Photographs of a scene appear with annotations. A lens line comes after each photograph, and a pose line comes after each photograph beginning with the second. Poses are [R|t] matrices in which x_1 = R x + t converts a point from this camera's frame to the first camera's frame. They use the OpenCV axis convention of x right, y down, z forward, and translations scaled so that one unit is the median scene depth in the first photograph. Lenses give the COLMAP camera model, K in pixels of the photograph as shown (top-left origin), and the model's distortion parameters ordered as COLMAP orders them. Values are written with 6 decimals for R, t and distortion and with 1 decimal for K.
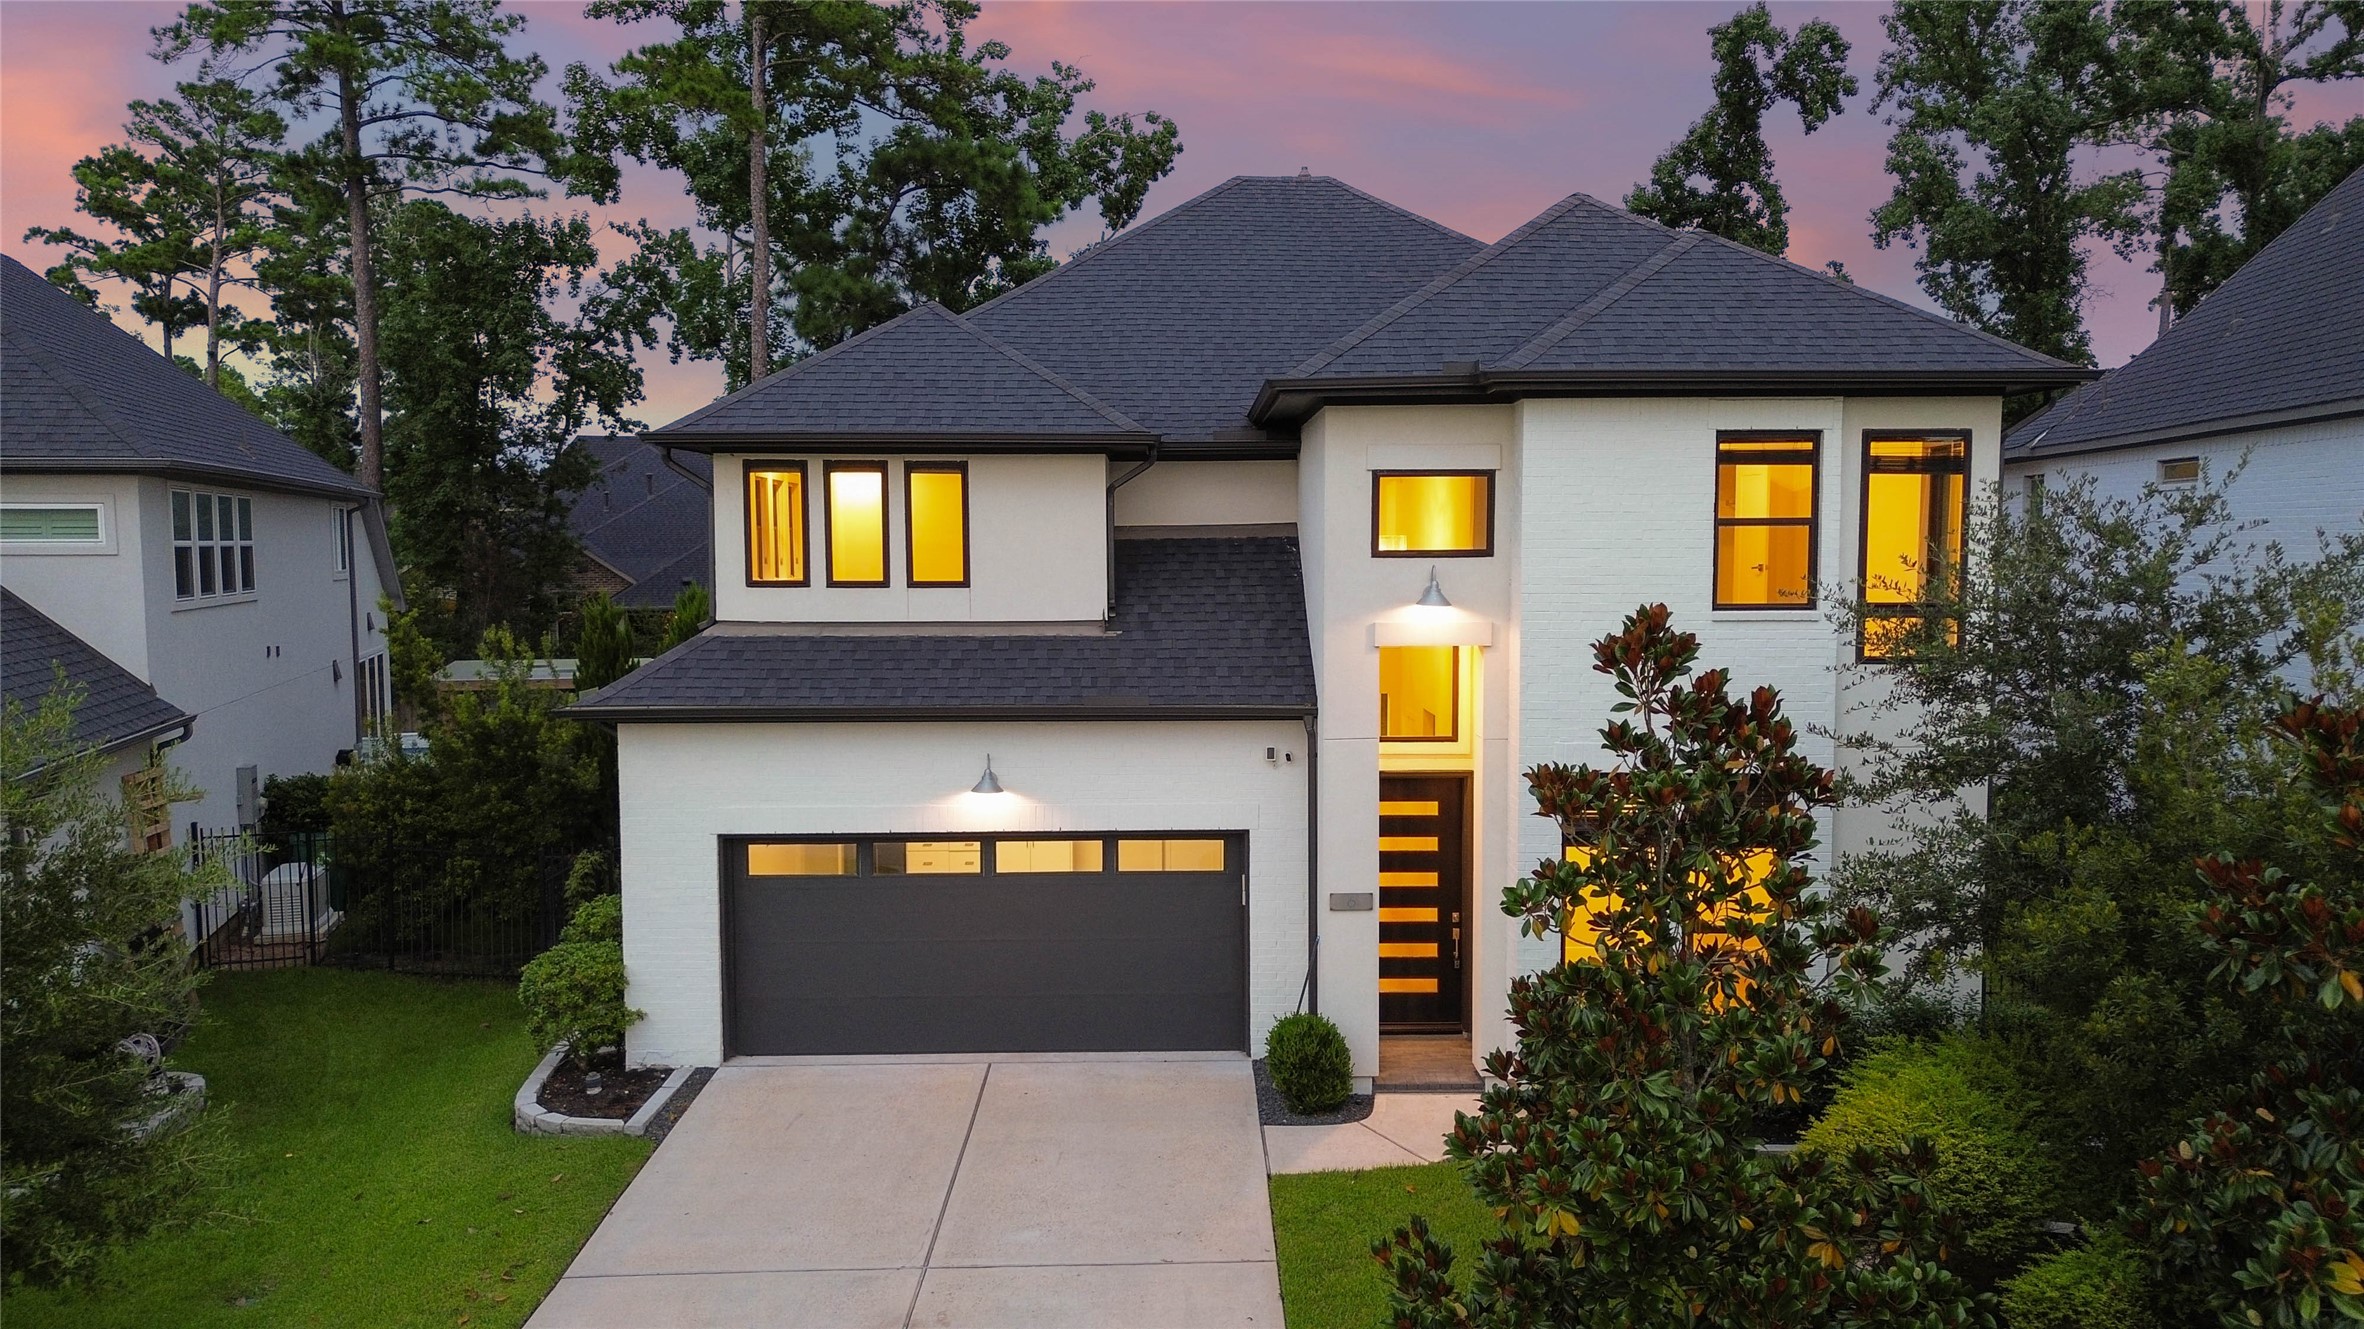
lens RADIAL K [[1712.0, 0, 1182.0], [0, 1712.0, 664.5], [0, 0, 1]] dist [0.023288, -0.006782]
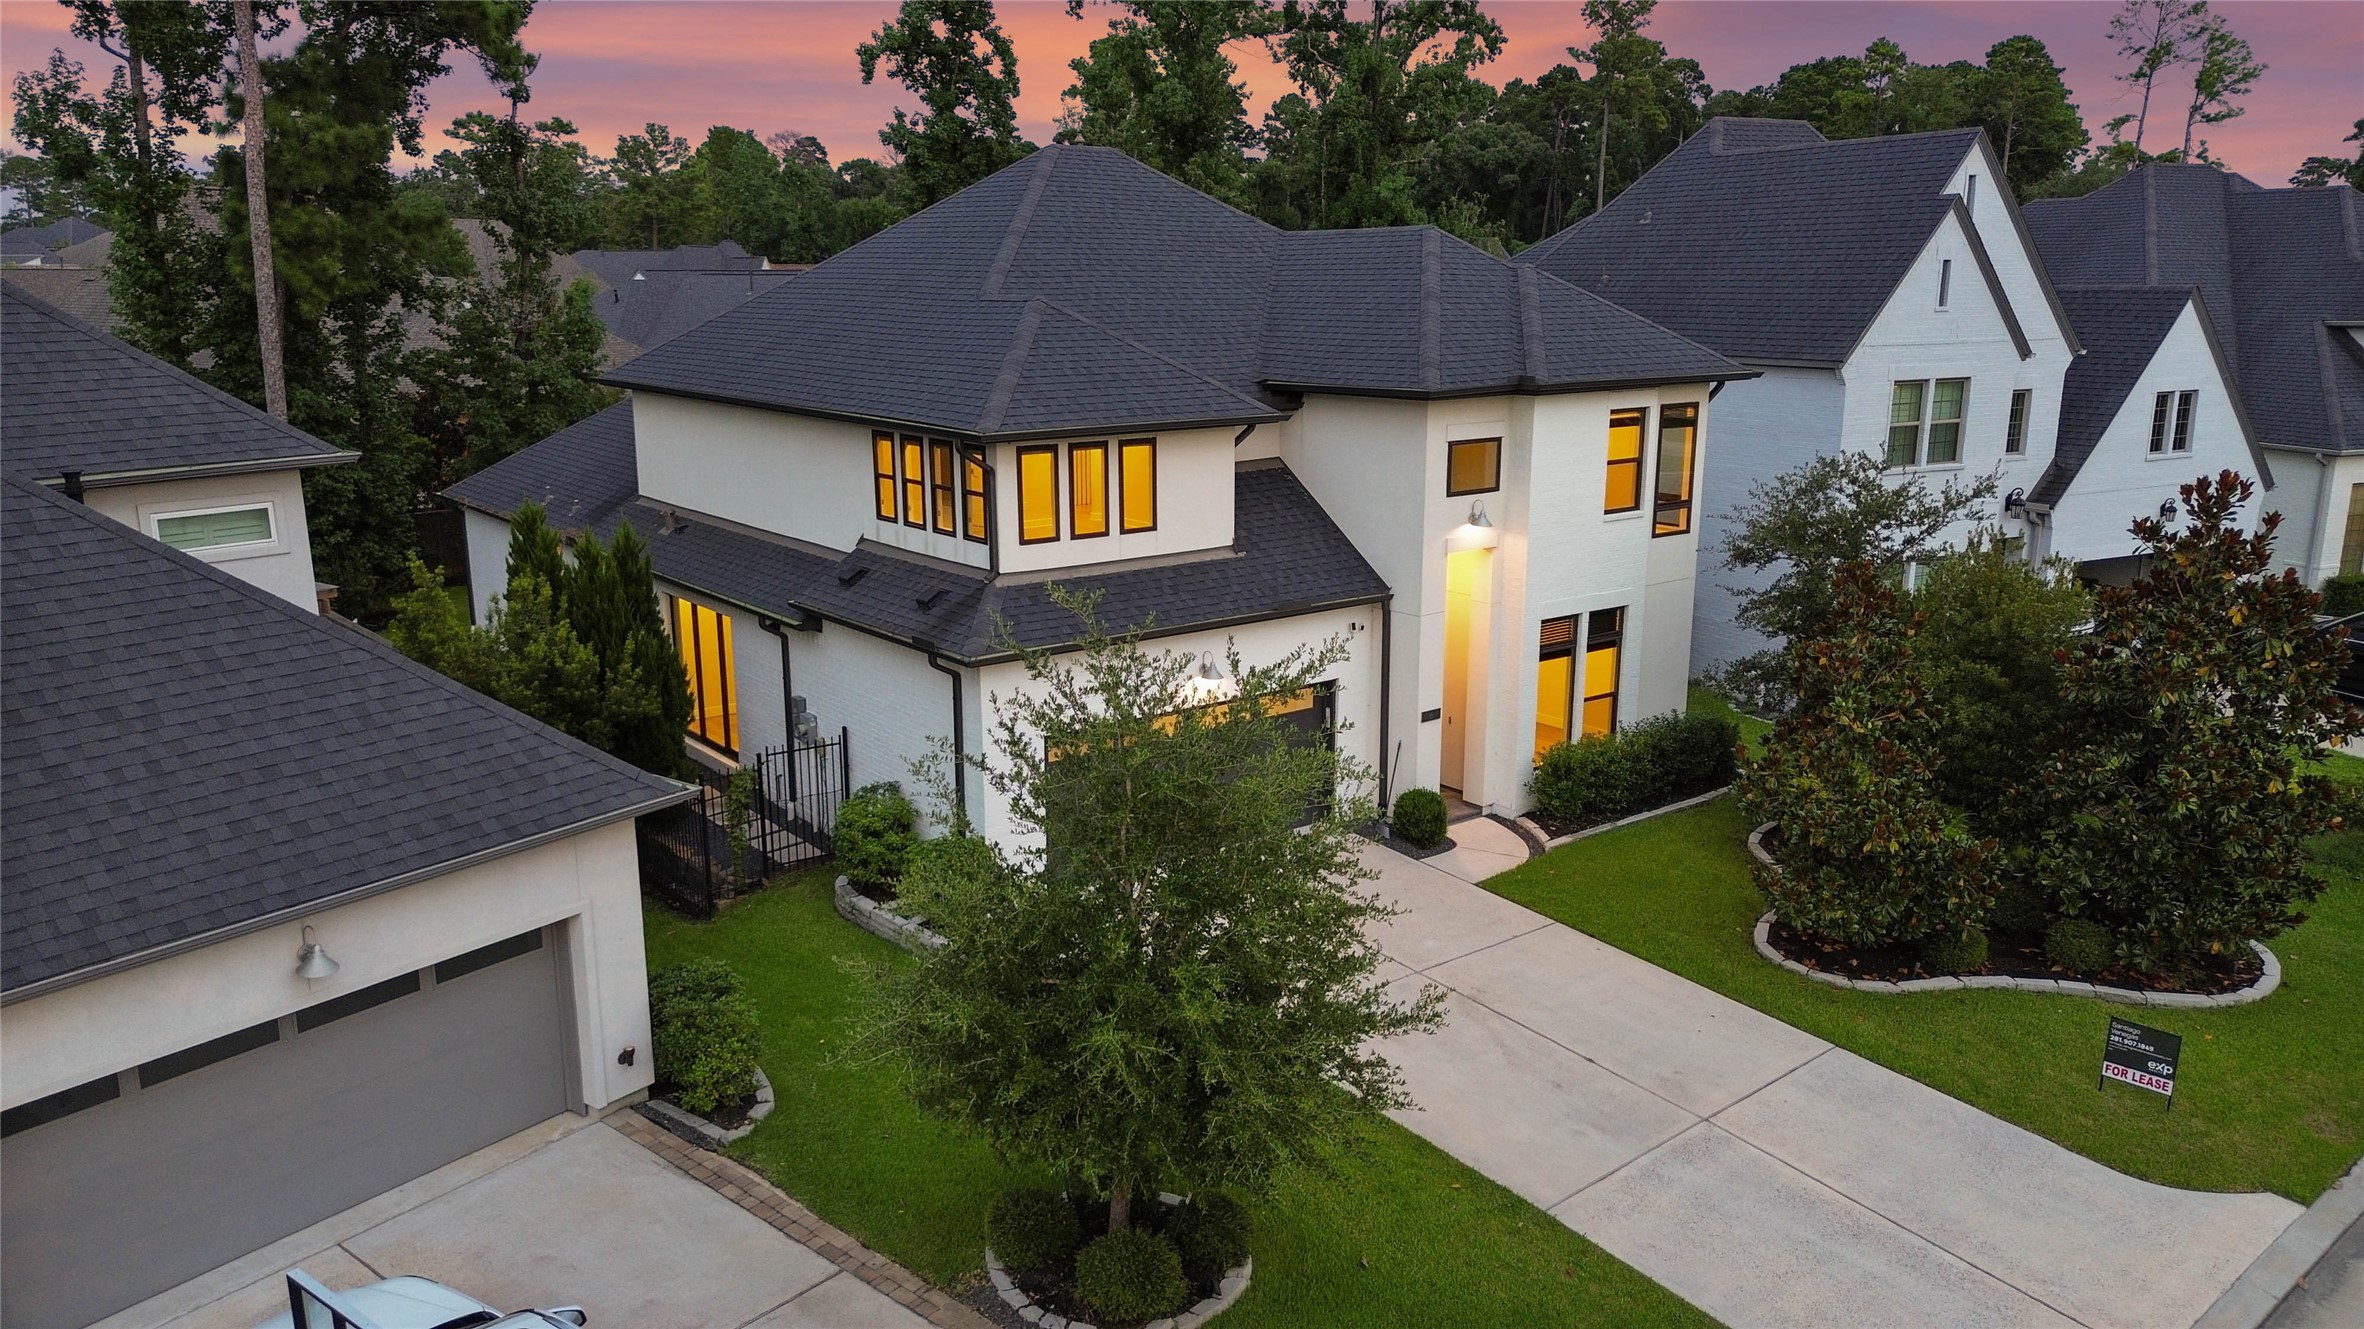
lens RADIAL K [[1712.0, 0, 1182.0], [0, 1712.0, 664.5], [0, 0, 1]] dist [0.023288, -0.006782]
pose [[0.799072, -0.132621, 0.586426, -0.937324], [0.040329, 0.984995, 0.167805, -0.170409], [-0.599881, -0.110438, 0.792431, -0.100565]]
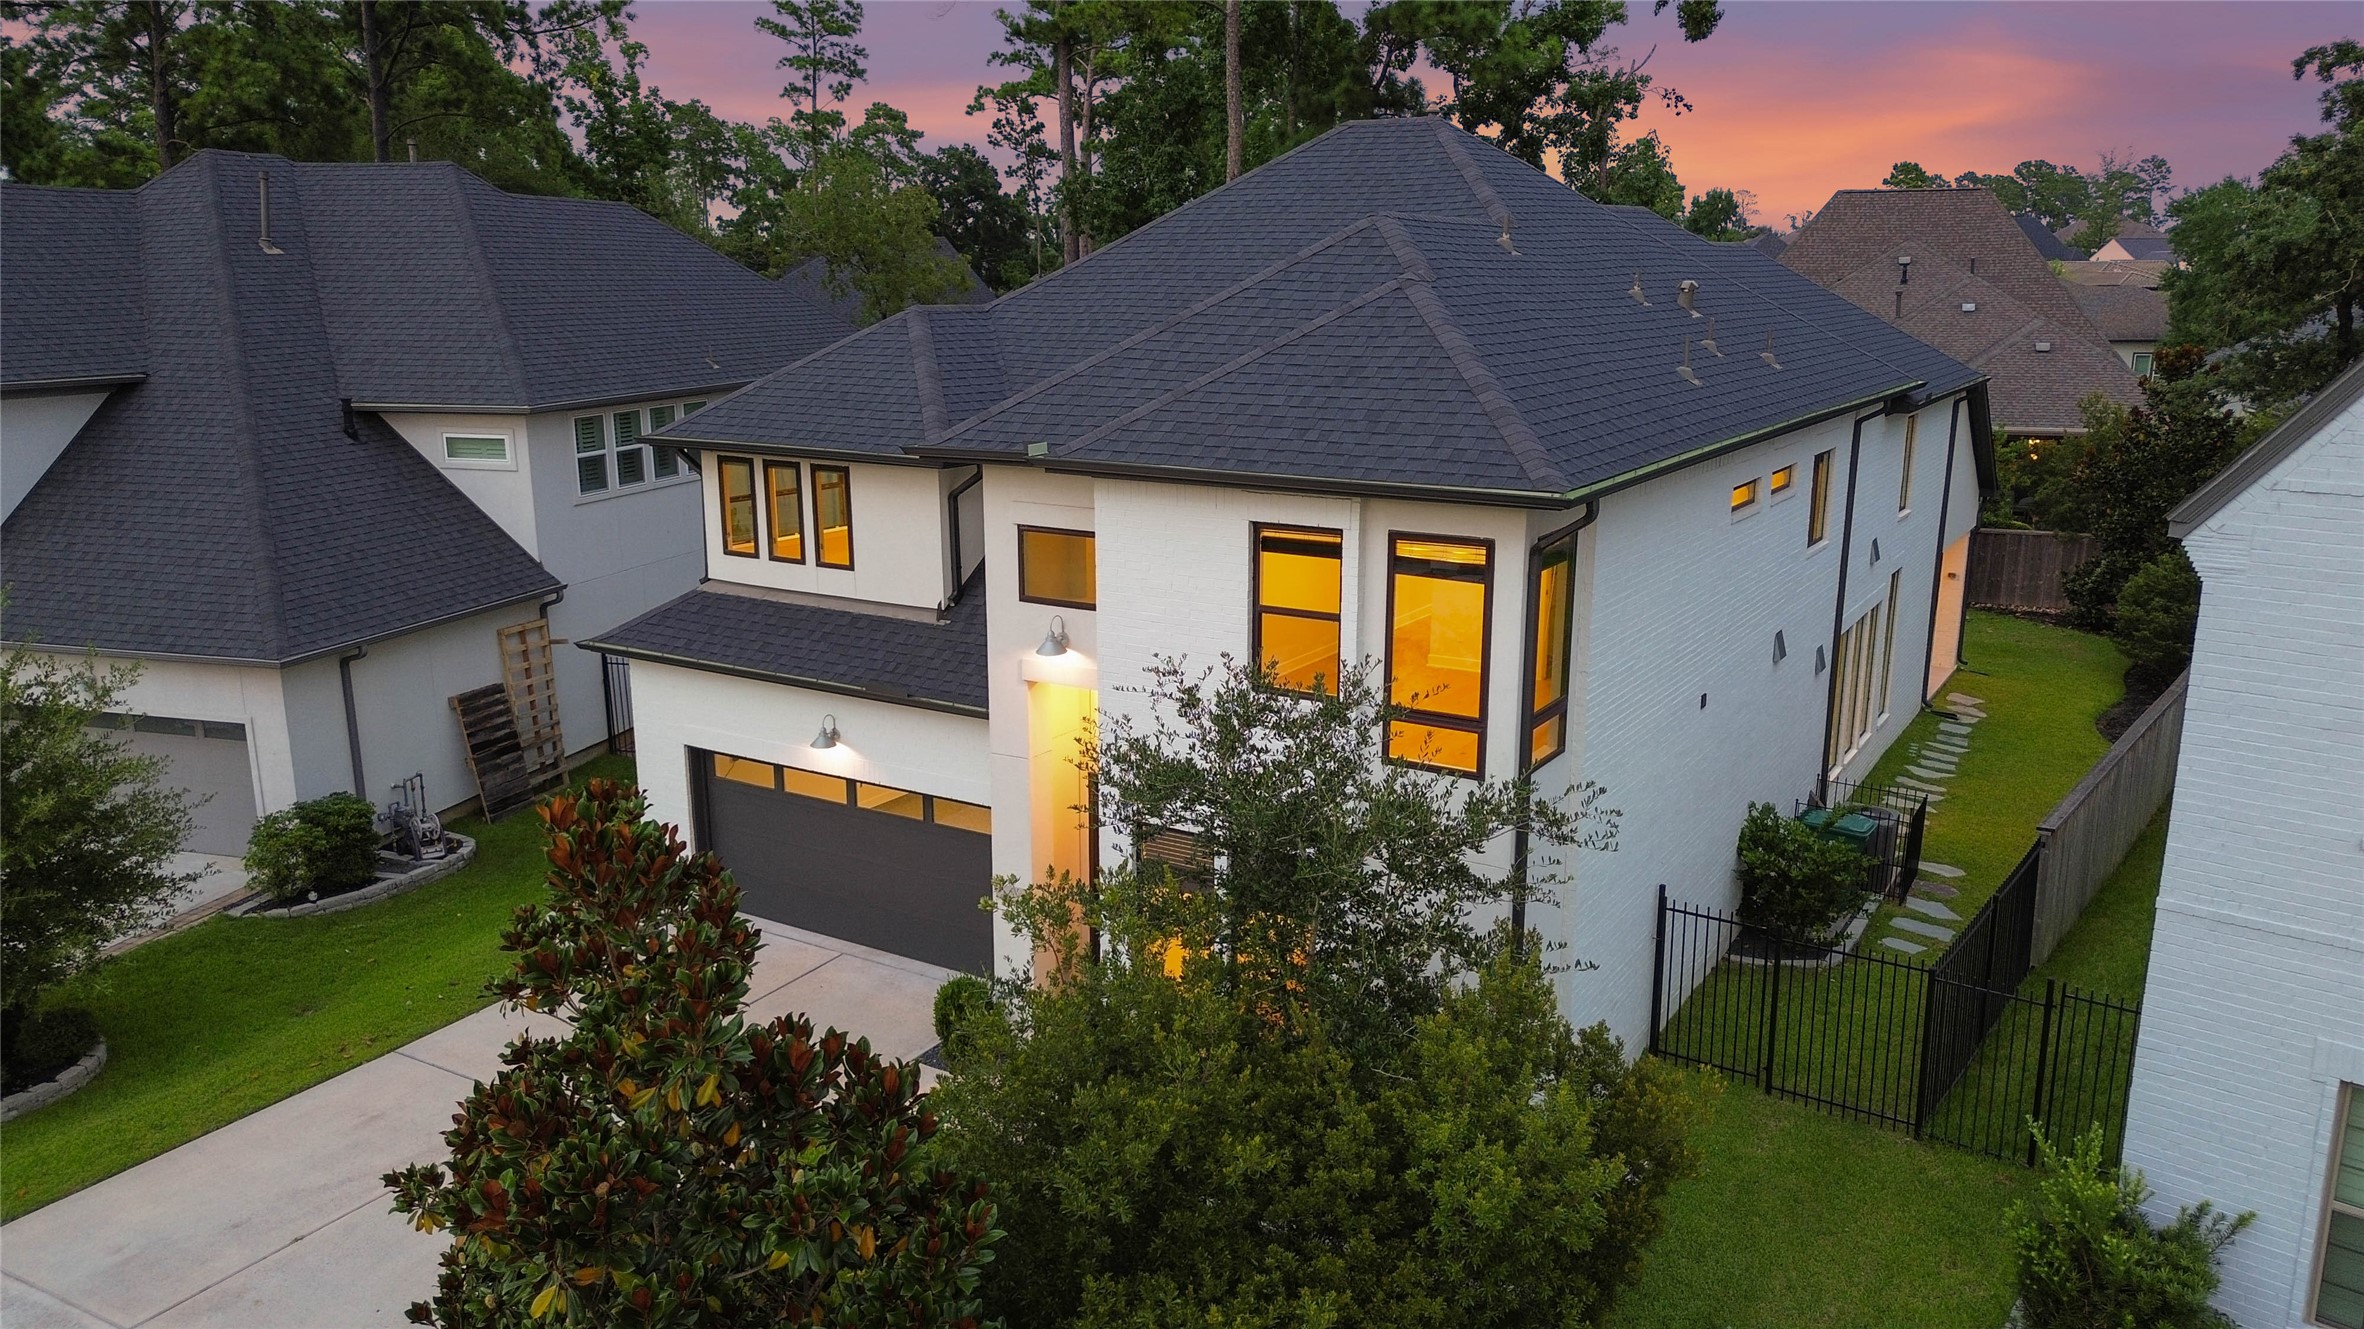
lens RADIAL K [[1712.0, 0, 1182.0], [0, 1712.0, 664.5], [0, 0, 1]] dist [0.023288, -0.006782]
pose [[0.834238, 0.125720, -0.536880, 0.738558], [-0.039095, 0.984697, 0.169836, -0.198567], [0.550016, -0.120694, 0.826387, 0.126069]]
